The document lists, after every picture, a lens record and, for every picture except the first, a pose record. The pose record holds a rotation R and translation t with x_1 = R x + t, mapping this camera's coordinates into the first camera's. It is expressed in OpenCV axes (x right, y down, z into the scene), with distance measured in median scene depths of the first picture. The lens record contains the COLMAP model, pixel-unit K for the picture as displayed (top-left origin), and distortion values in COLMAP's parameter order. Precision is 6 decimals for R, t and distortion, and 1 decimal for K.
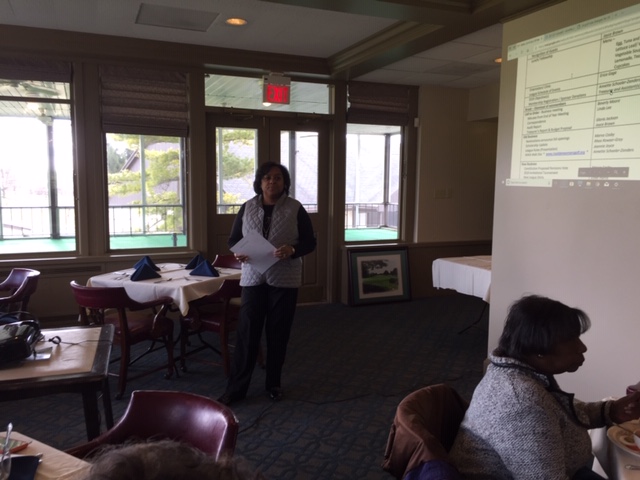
lens RADIAL K [[539.6, 0, 318.3], [0, 539.6, 241.3], [0, 0, 1]] dist [0.060384, -0.080873]
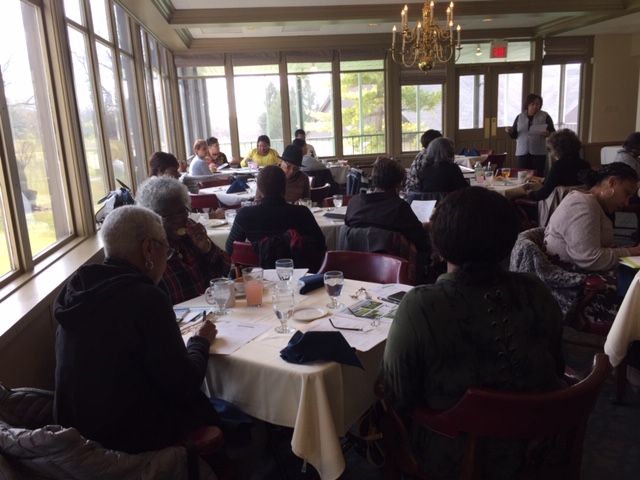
lens RADIAL K [[539.6, 0, 320.2], [0, 539.6, 236.0], [0, 0, 1]] dist [0.060384, -0.080873]
pose [[0.960893, 0.002419, -0.276908, -0.127805], [0.028625, 0.993737, 0.108012, 0.081317], [0.275435, -0.111714, 0.954806, -0.729874]]
